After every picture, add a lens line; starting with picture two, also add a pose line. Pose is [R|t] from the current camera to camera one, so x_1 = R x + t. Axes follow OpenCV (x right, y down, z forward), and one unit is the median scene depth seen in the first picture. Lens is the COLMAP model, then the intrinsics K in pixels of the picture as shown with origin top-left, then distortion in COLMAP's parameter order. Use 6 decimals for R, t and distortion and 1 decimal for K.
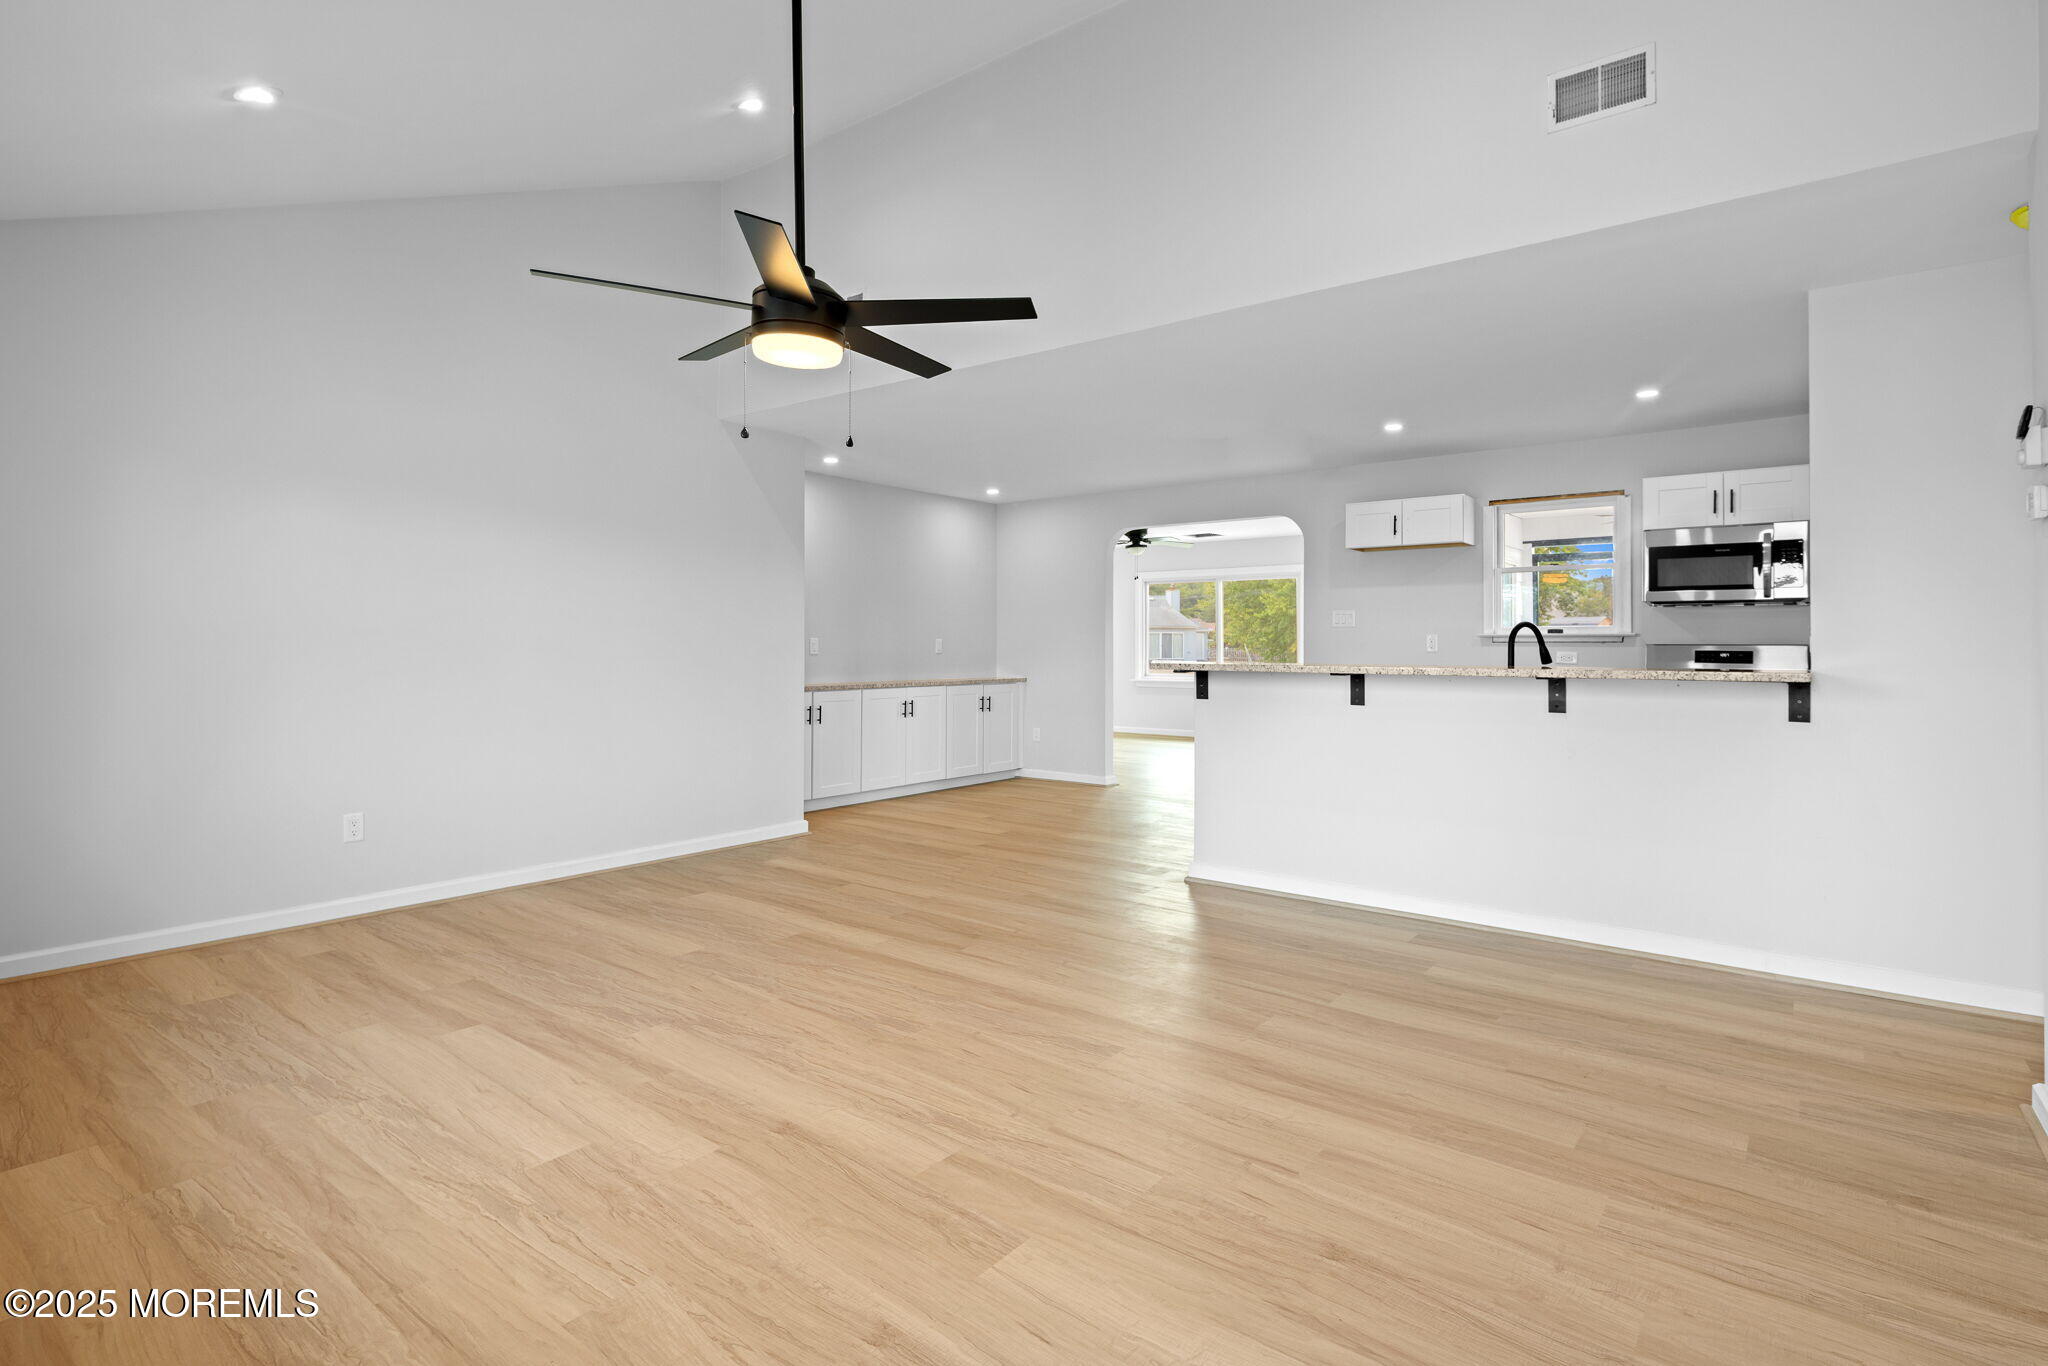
lens RADIAL K [[997.3, 0, 1025.3], [0, 997.3, 680.5], [0, 0, 1]] dist [0.004474, -0.005577]
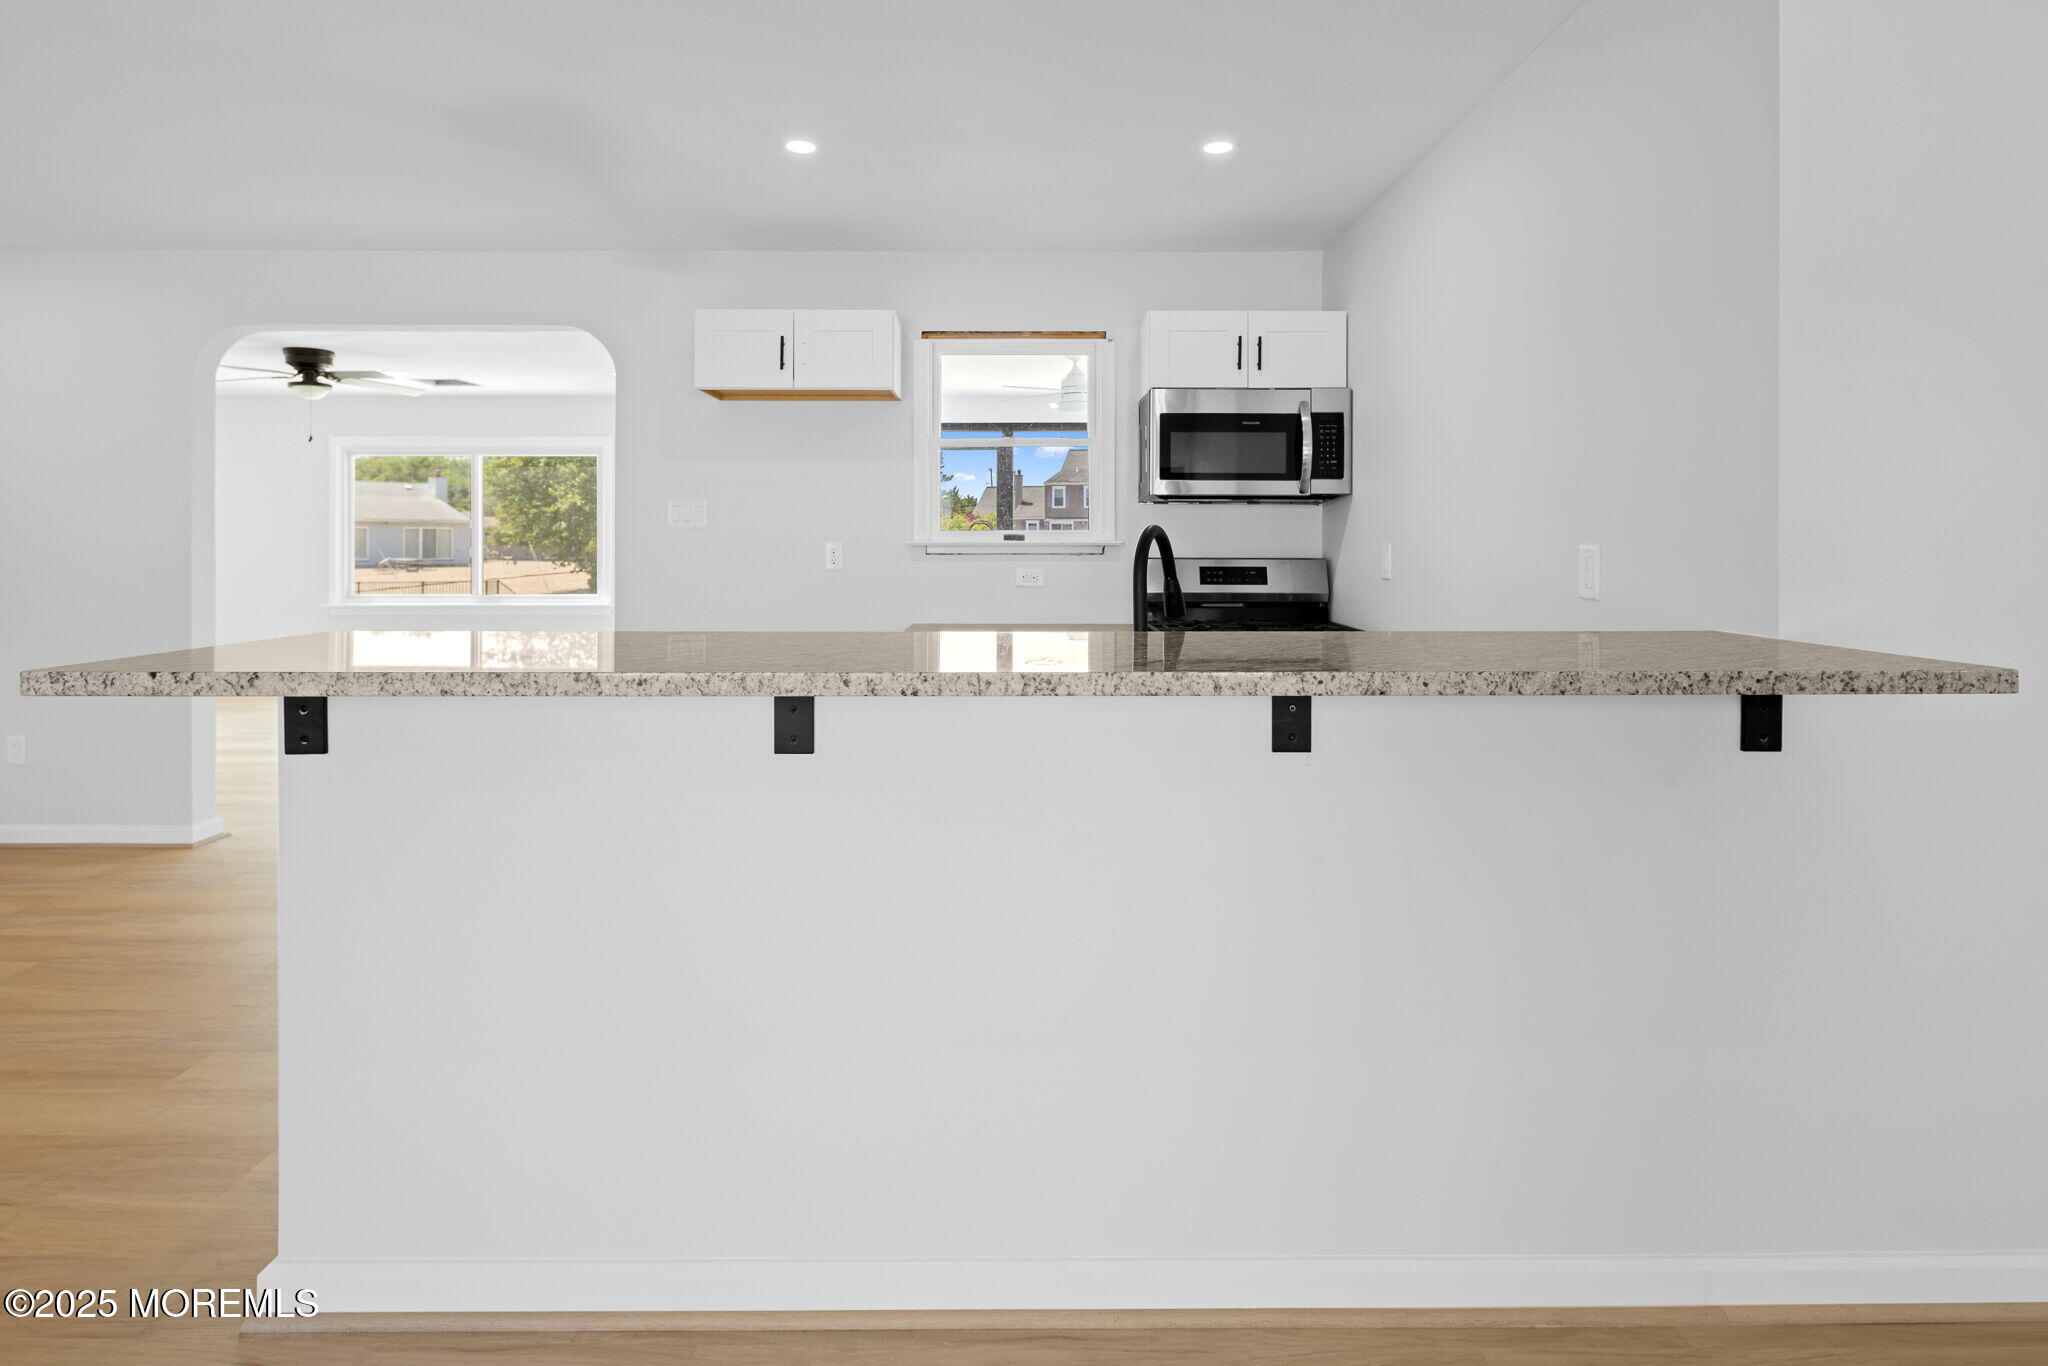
lens RADIAL K [[997.3, 0, 1021.4], [0, 997.3, 522.9], [0, 0, 1]] dist [0.004474, -0.005577]
pose [[0.783768, 0.012290, 0.620932, 0.145748], [0.021933, 0.998633, -0.047451, -0.031873], [-0.620666, 0.050810, 0.782427, 0.558425]]
